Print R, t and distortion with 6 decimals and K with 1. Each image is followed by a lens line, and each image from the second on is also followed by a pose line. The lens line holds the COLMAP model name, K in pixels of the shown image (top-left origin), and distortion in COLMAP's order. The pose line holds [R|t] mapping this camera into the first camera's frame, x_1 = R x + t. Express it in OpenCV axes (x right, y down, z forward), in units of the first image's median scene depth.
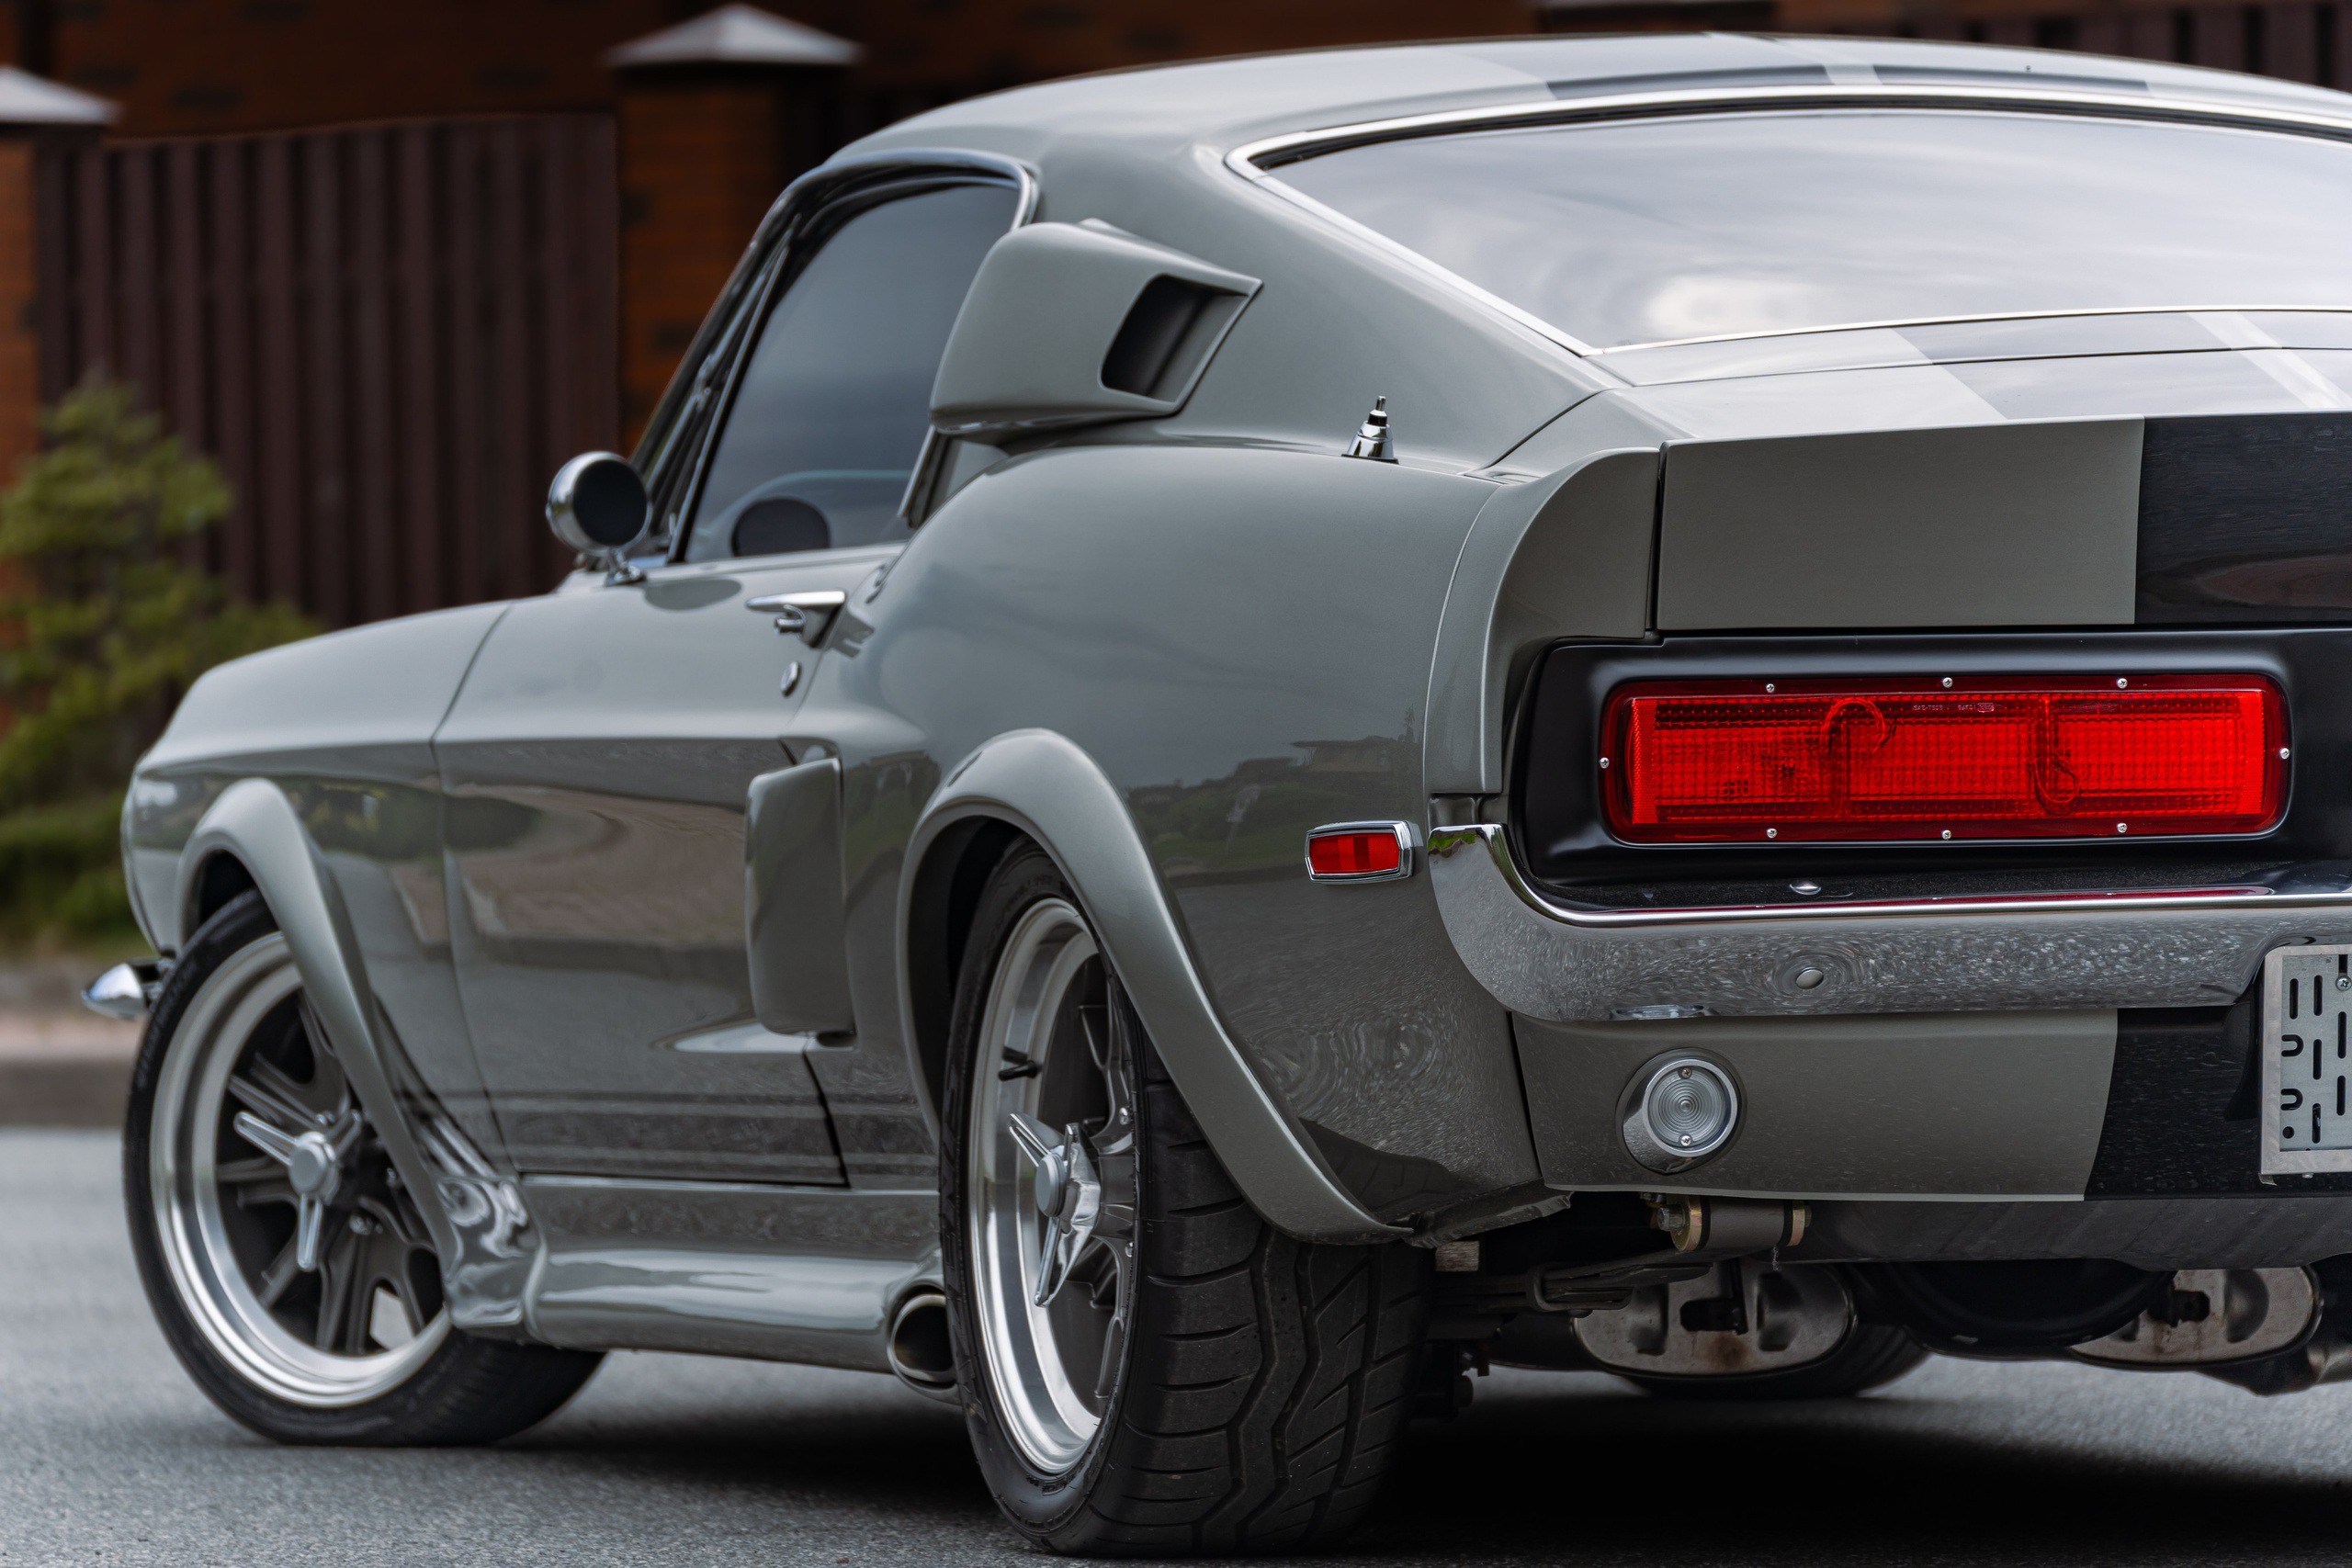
lens RADIAL K [[14943.1, 0, 1178.6], [0, 14943.1, 778.4], [0, 0, 1]] dist [-3.467315, 0.000000]
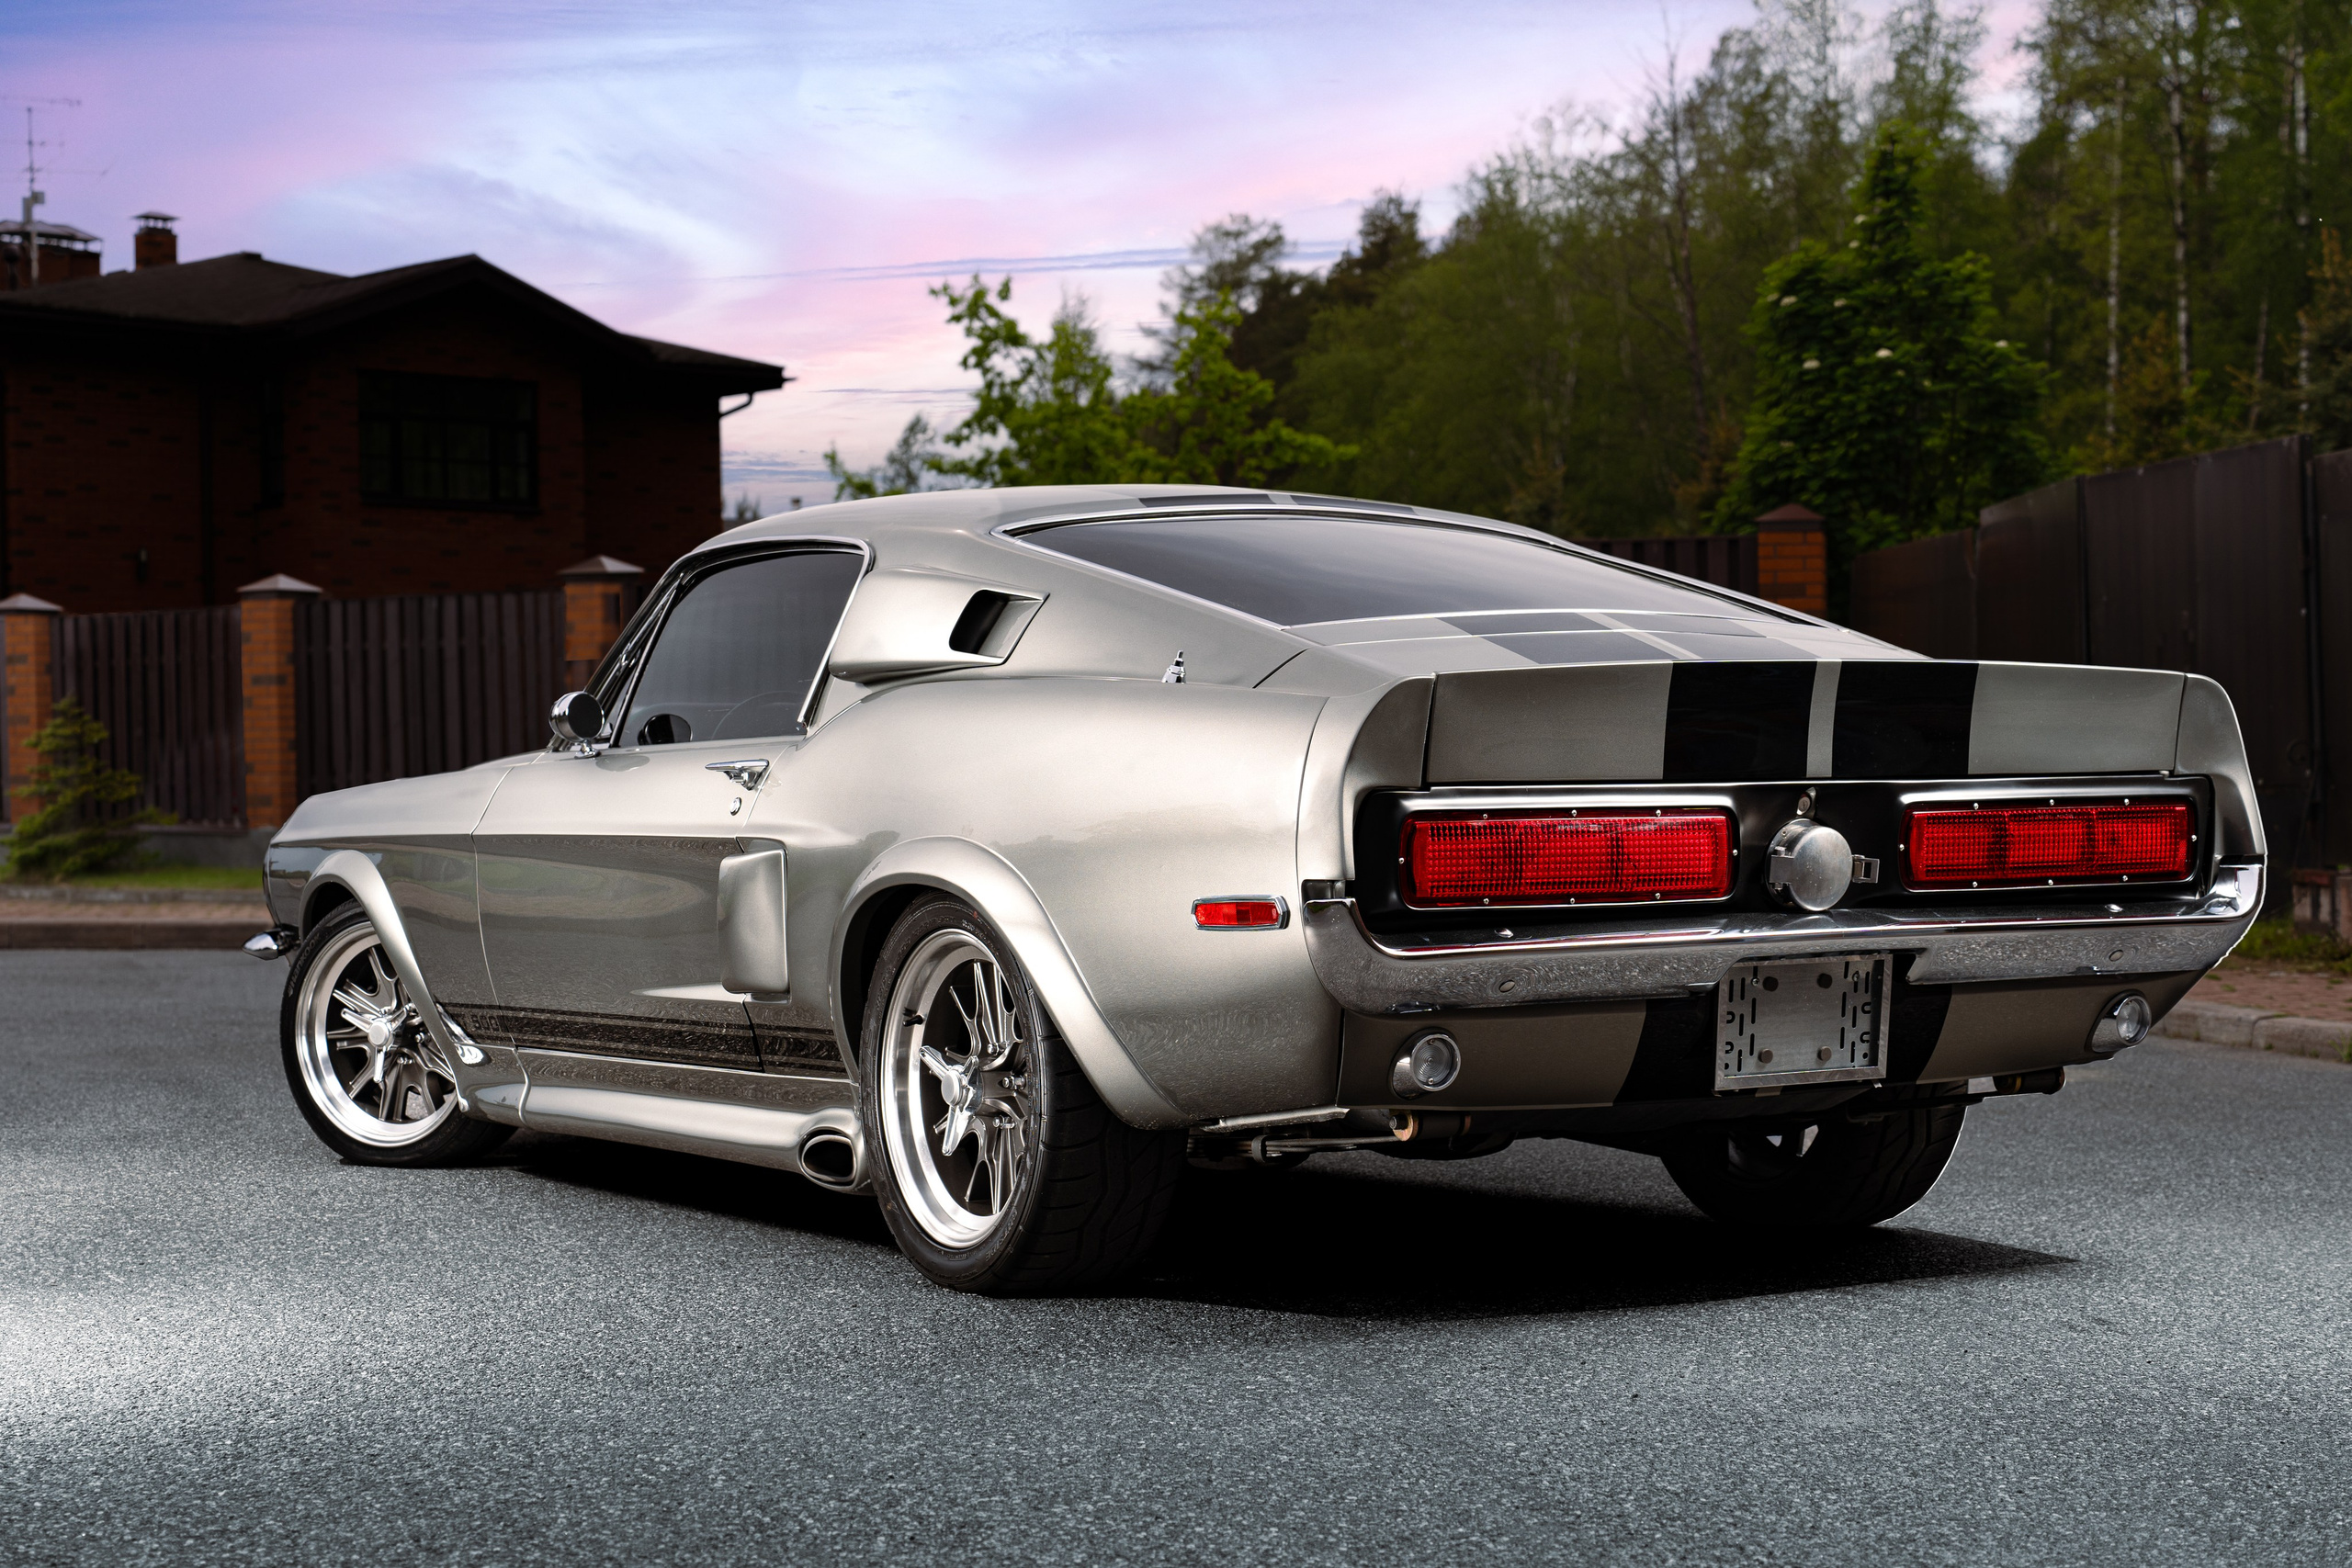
lens RADIAL K [[3719.4, 0, 1177.9], [0, 3719.4, 778.2], [0, 0, 1]] dist [-0.410745, 0.000000]
pose [[0.967449, 0.002424, 0.253053, -0.086135], [0.000062, 0.999952, -0.009815, -0.005334], [-0.253064, 0.009512, 0.967403, 0.502203]]
